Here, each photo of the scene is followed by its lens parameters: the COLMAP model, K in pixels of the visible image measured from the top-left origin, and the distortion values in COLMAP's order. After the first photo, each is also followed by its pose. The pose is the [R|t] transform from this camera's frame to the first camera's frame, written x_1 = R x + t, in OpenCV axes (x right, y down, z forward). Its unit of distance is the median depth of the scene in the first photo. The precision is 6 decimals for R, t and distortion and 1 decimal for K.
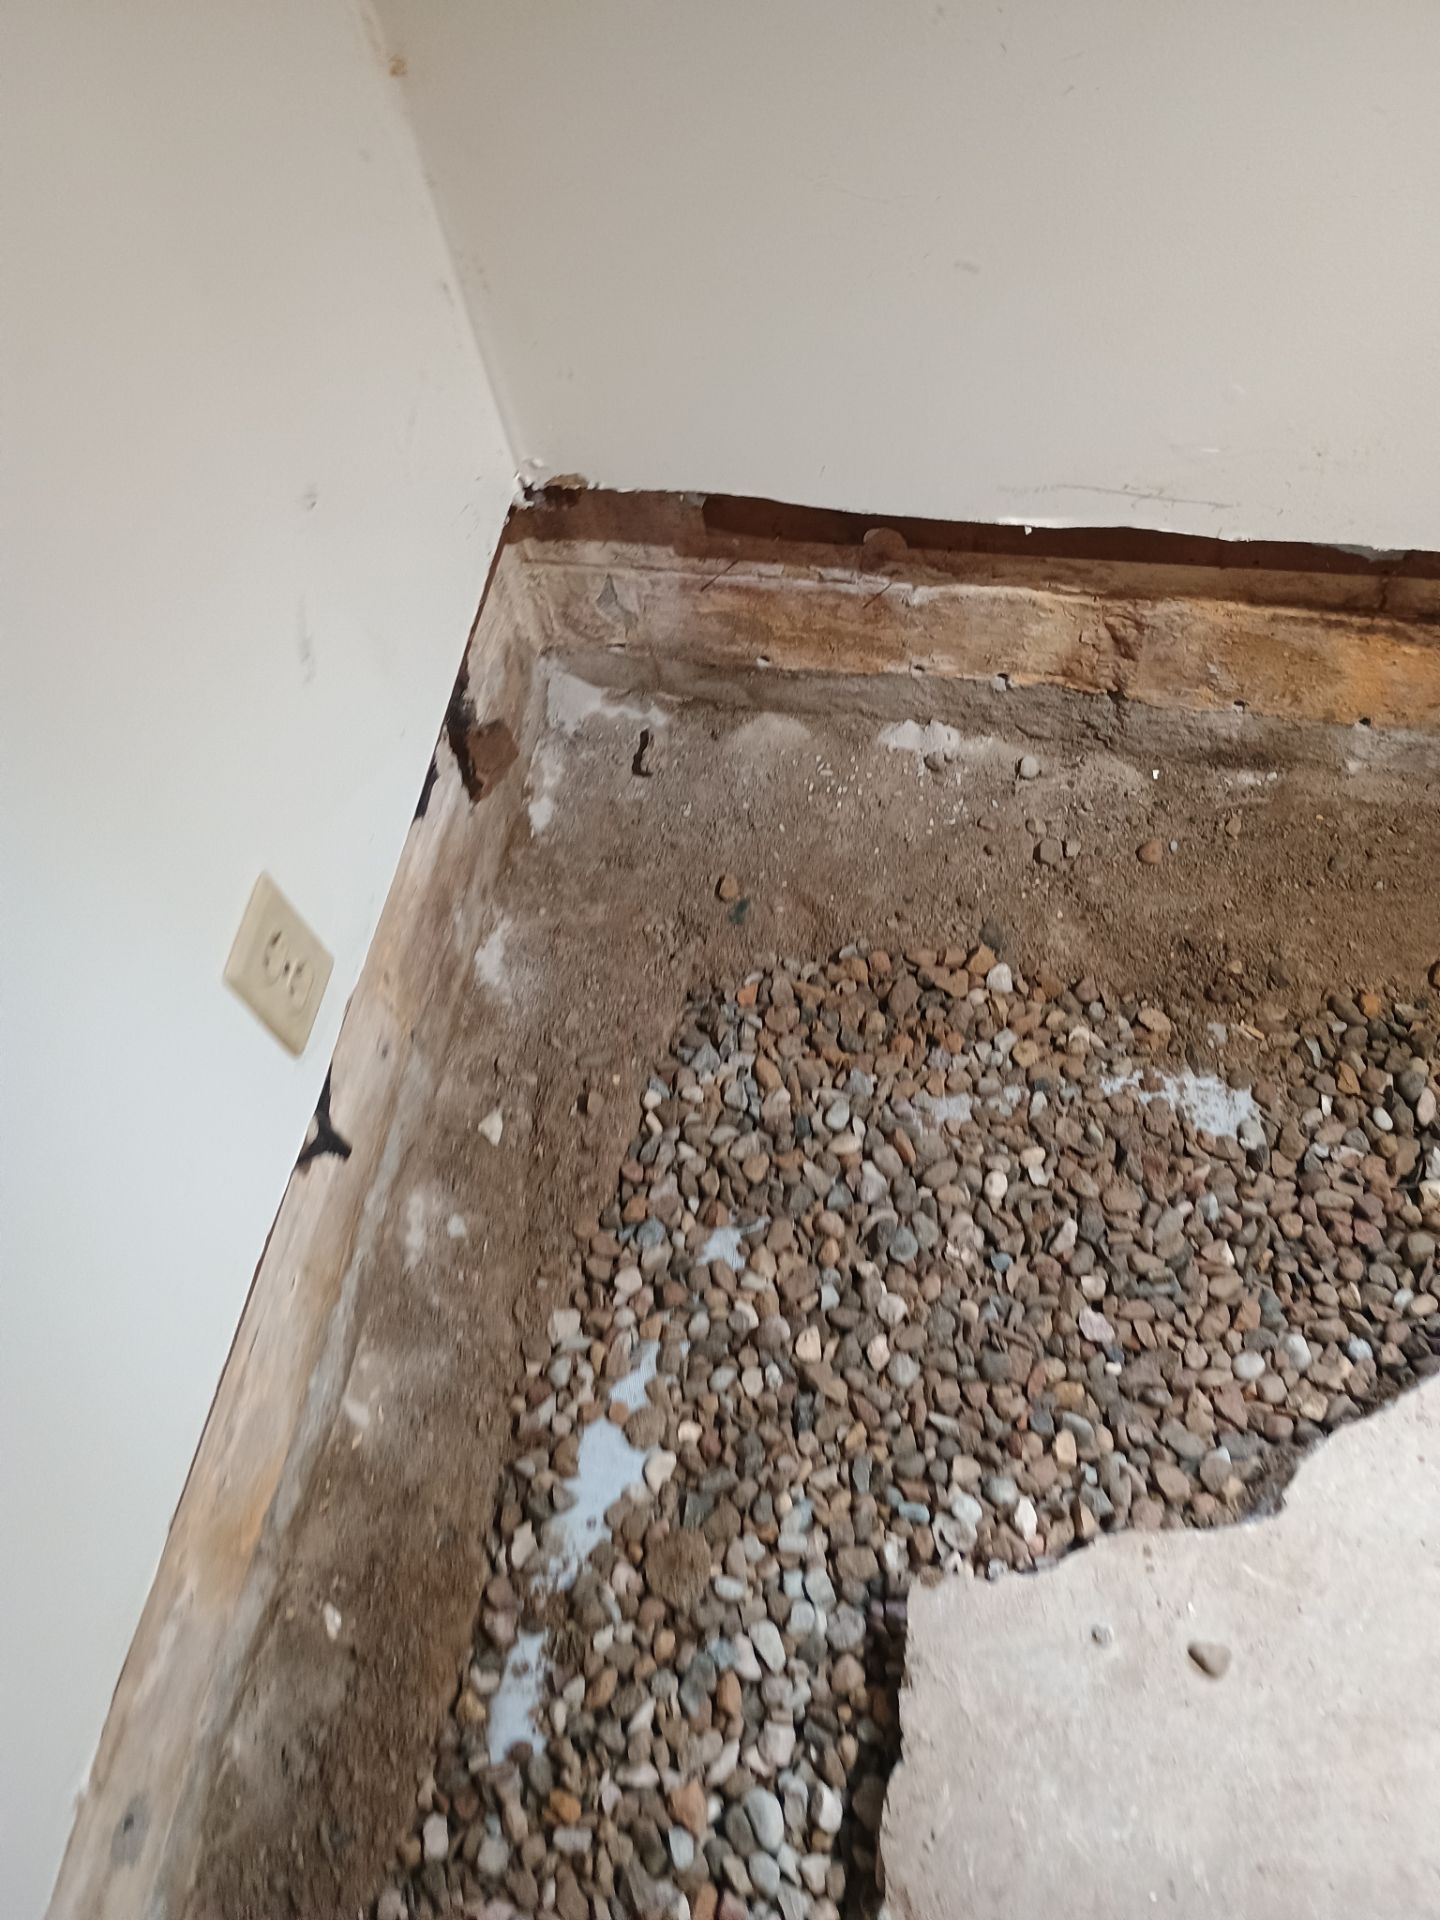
lens RADIAL K [[1824.5, 0, 720.0], [0, 1824.5, 960.0], [0, 0, 1]] dist [0.091394, -0.119867]
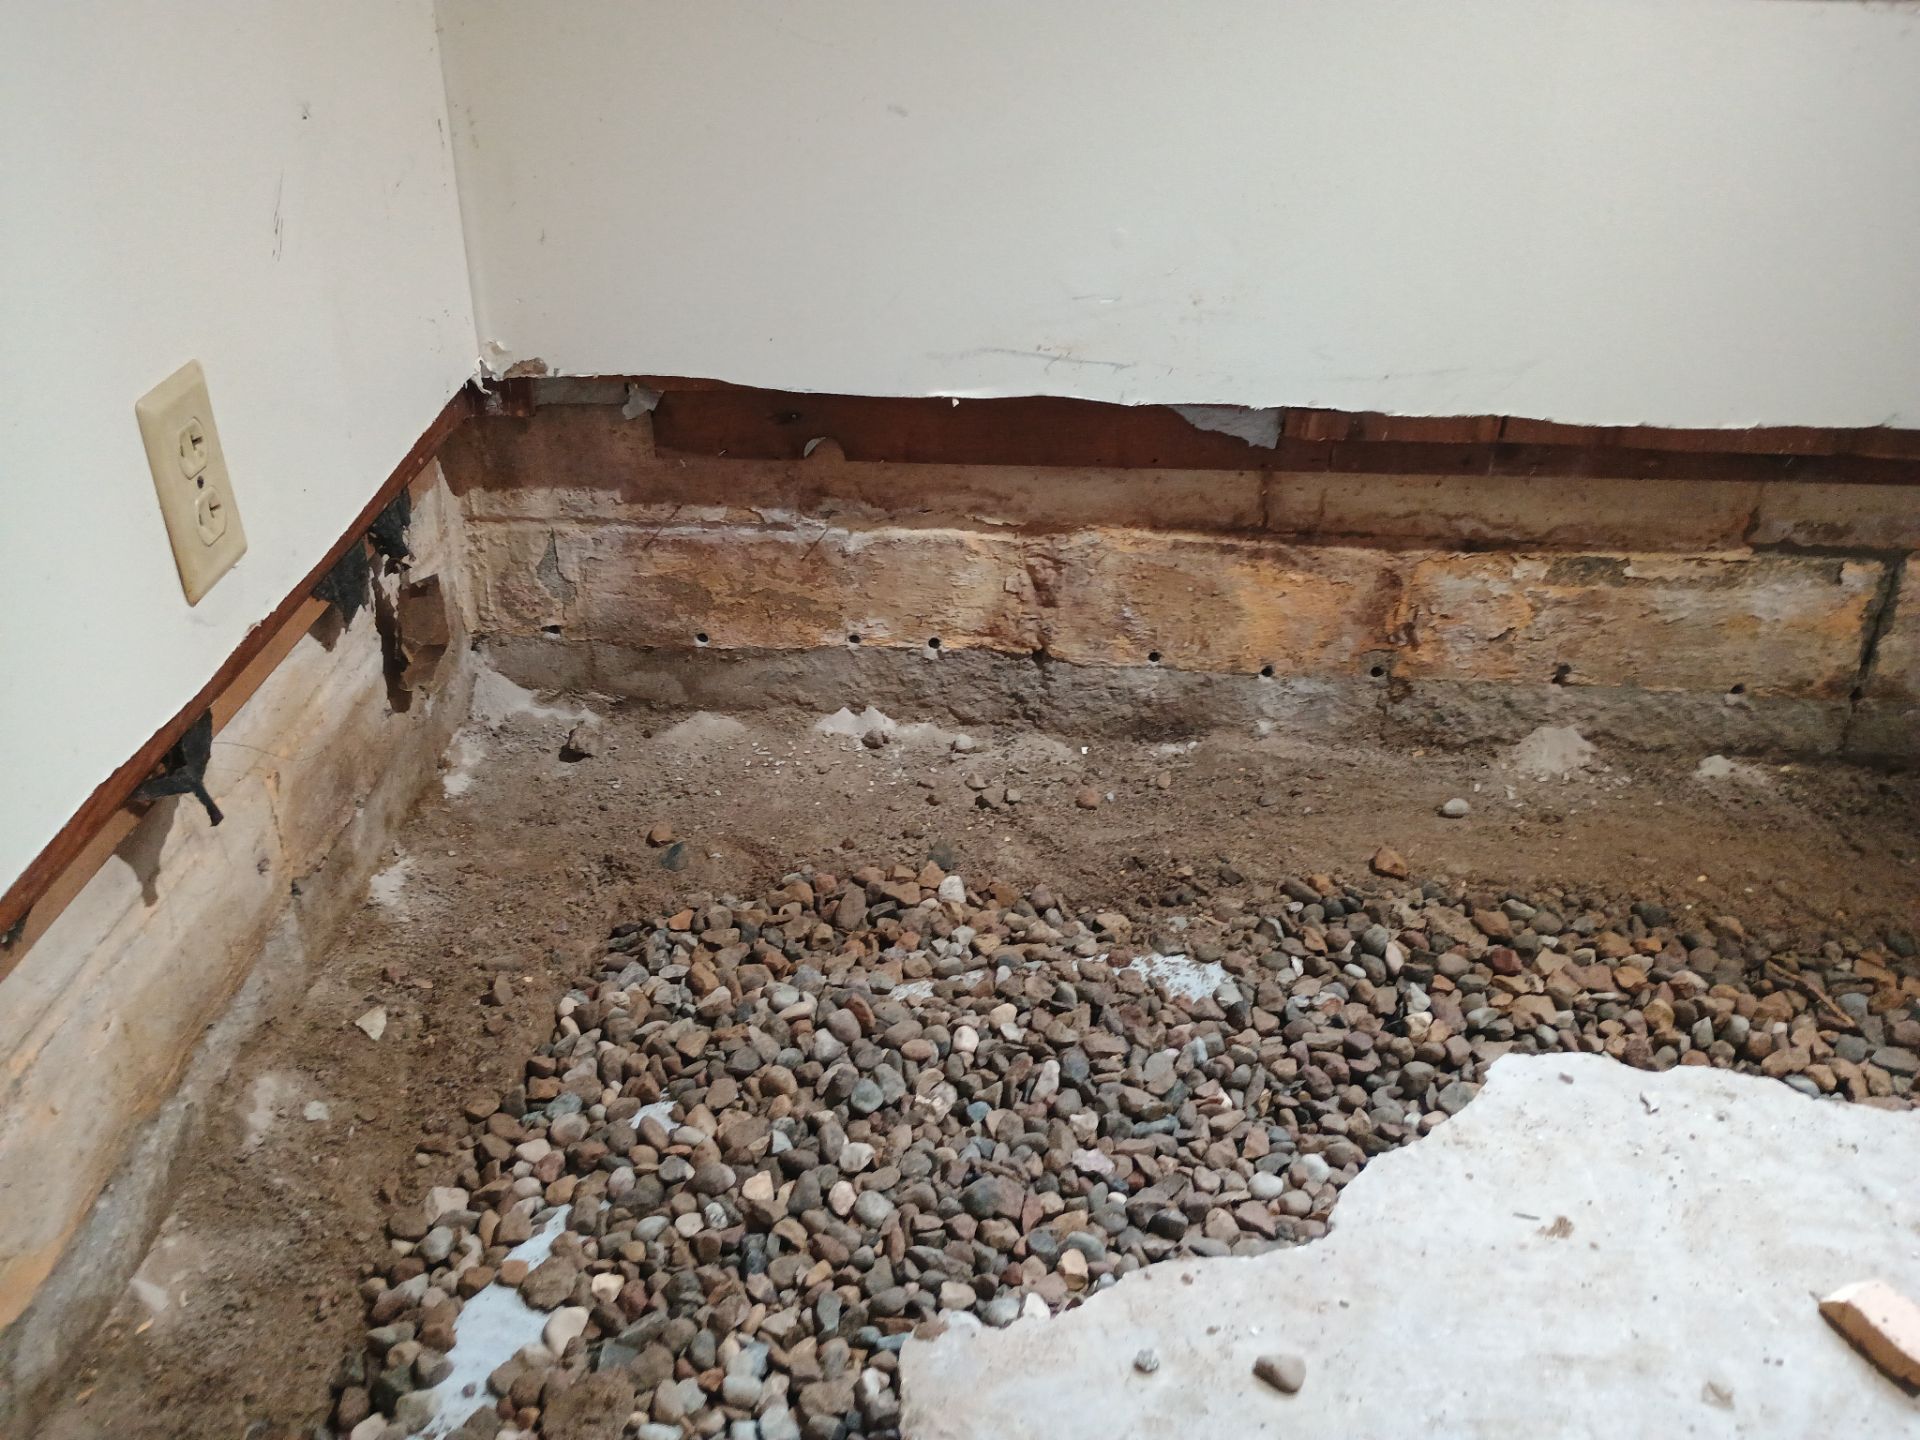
lens RADIAL K [[1824.5, 0, 969.4], [0, 1824.5, 732.4], [0, 0, 1]] dist [0.091394, -0.119867]
pose [[0.979740, 0.045936, 0.194935, -0.027797], [0.073538, 0.822836, -0.563501, 0.495619], [-0.186284, 0.566419, 0.802787, 0.197330]]
